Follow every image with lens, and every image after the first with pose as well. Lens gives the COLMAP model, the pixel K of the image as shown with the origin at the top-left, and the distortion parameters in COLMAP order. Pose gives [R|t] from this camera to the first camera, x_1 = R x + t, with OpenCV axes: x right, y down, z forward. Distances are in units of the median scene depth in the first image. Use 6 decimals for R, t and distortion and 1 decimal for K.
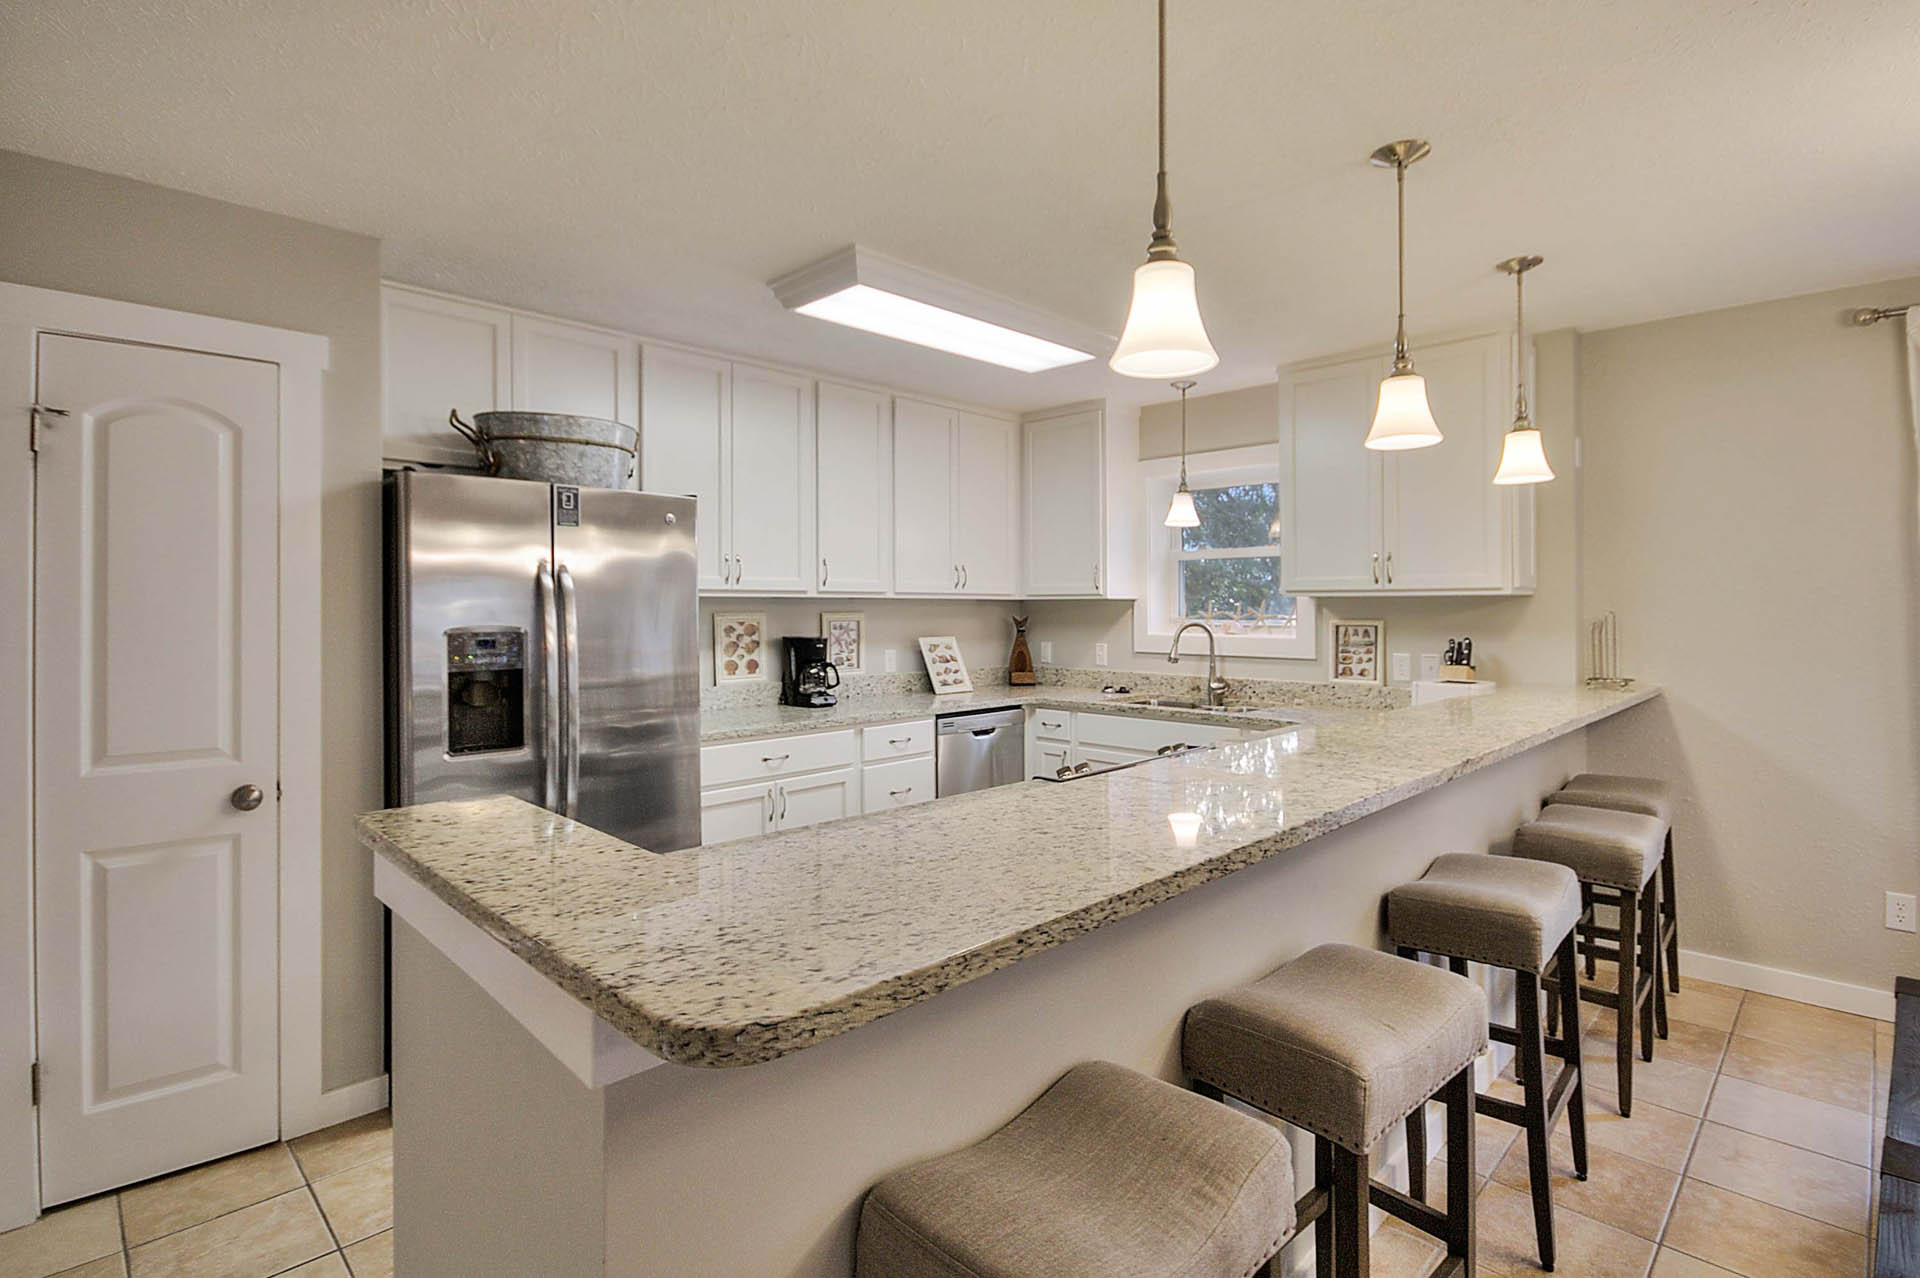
lens RADIAL K [[924.0, 0, 934.1], [0, 924.0, 603.7], [0, 0, 1]] dist [-0.010540, -0.005936]
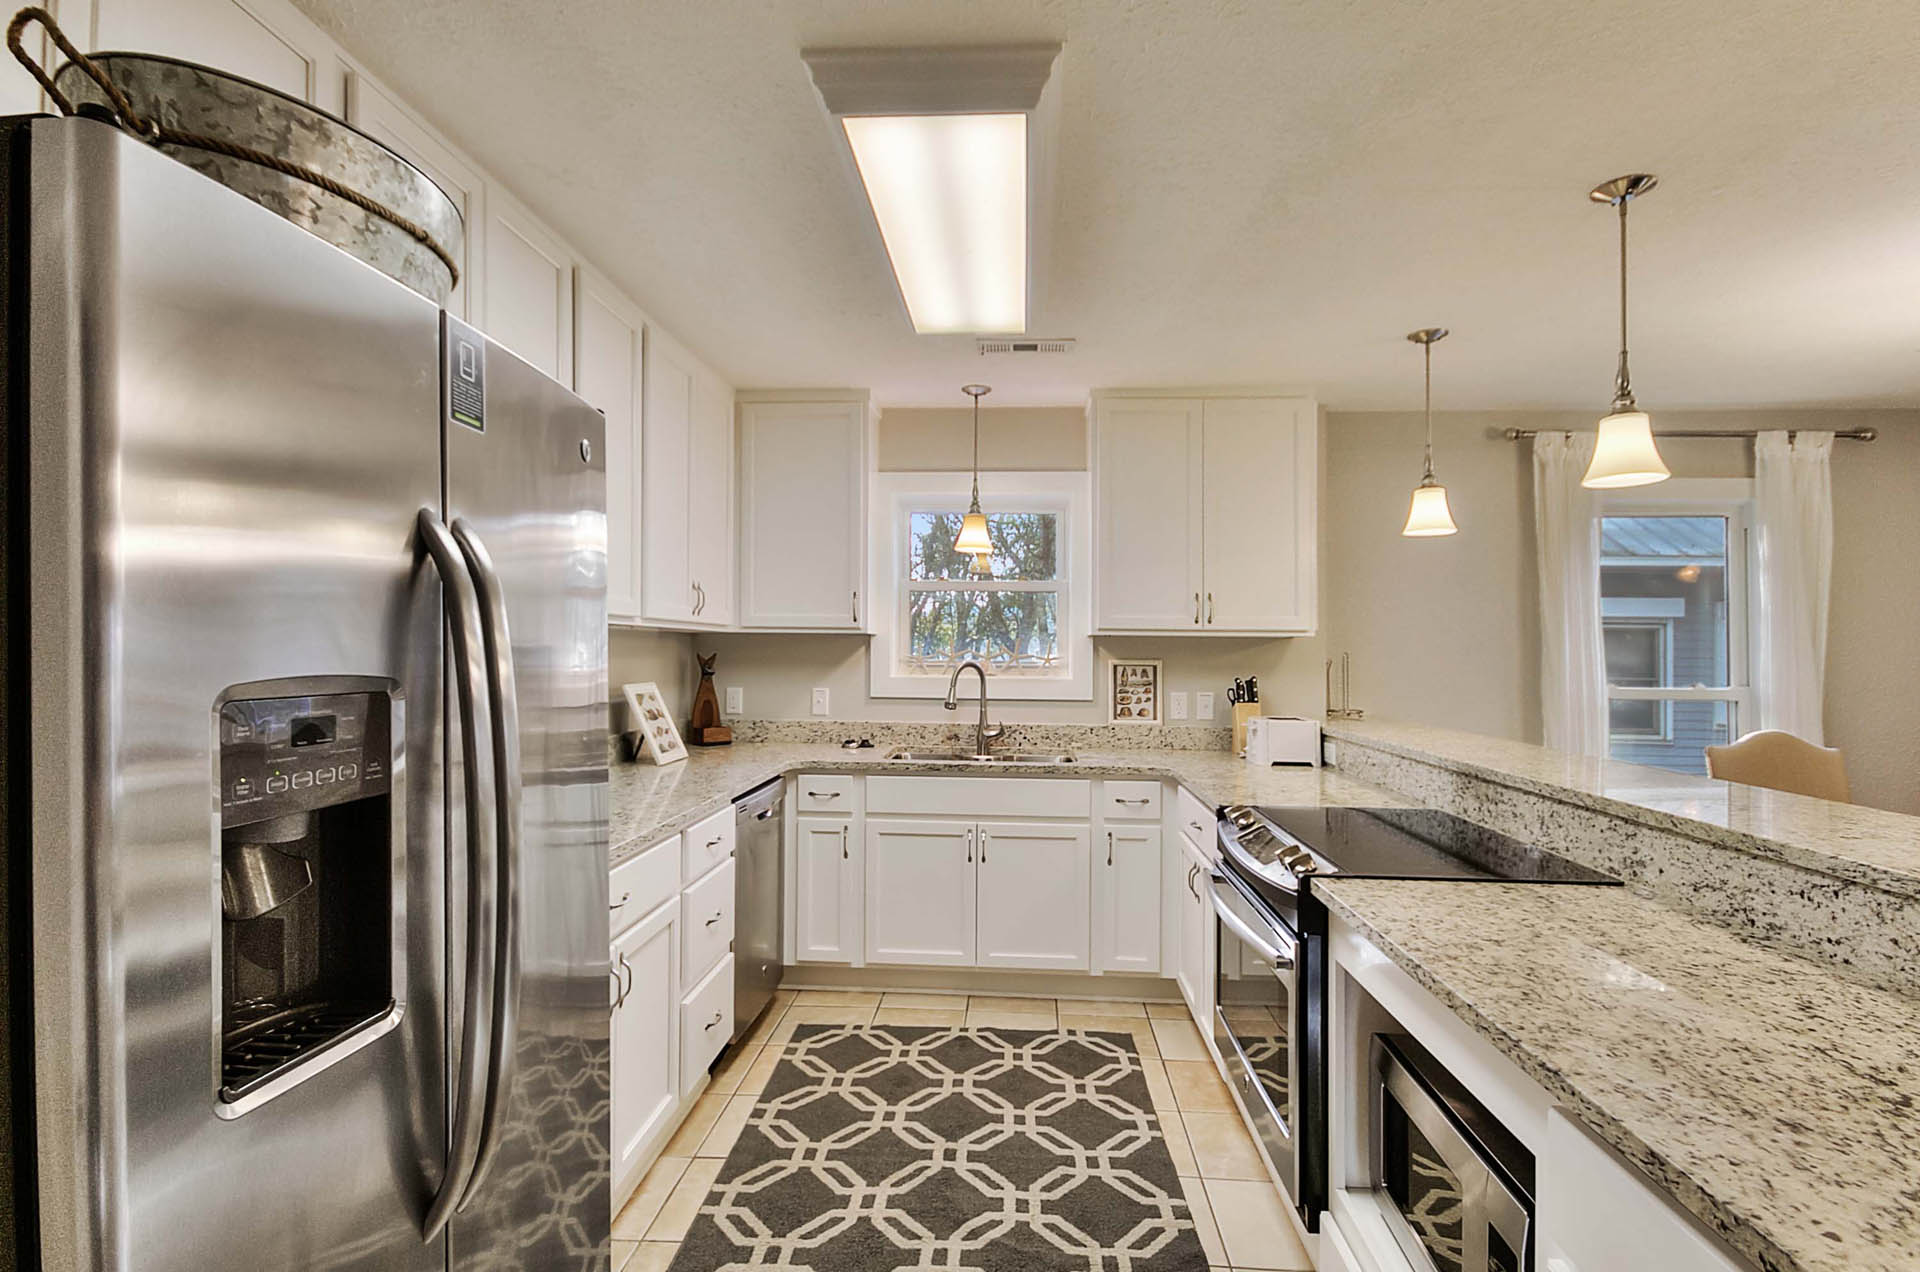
lens RADIAL K [[924.0, 0, 959.1], [0, 924.0, 637.7], [0, 0, 1]] dist [-0.010540, -0.005936]
pose [[0.739092, 0.016550, 0.673401, -0.357035], [-0.013474, 0.999861, -0.009785, 0.006271], [-0.673469, -0.001842, 0.739213, 0.396279]]
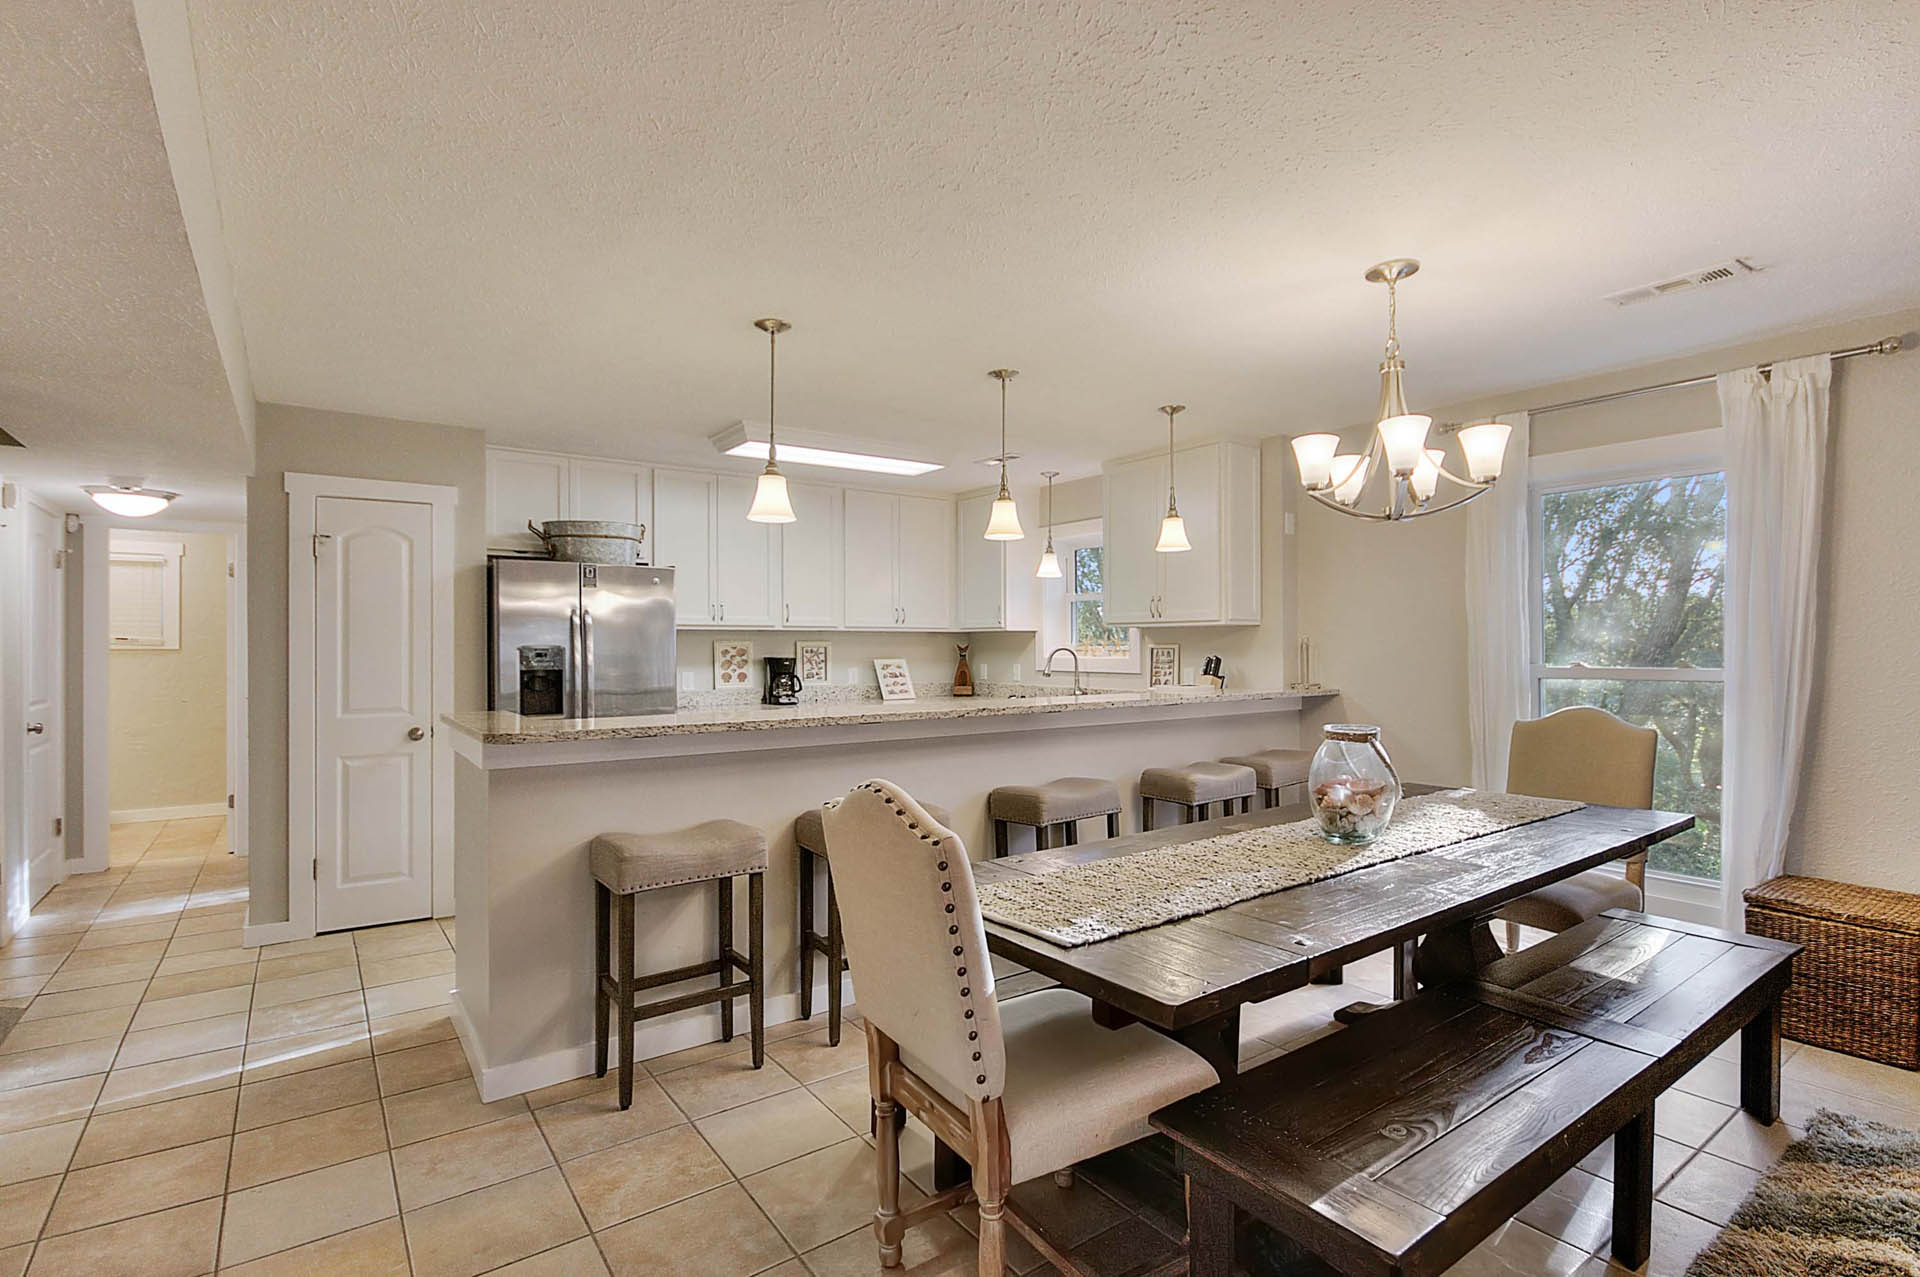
lens RADIAL K [[924.0, 0, 960.8], [0, 924.0, 640.4], [0, 0, 1]] dist [-0.010540, -0.005936]
pose [[0.990007, -0.003370, -0.140979, 0.357885], [0.003108, 0.999993, -0.002080, 0.013710], [0.140985, 0.001621, 0.990010, -0.409018]]
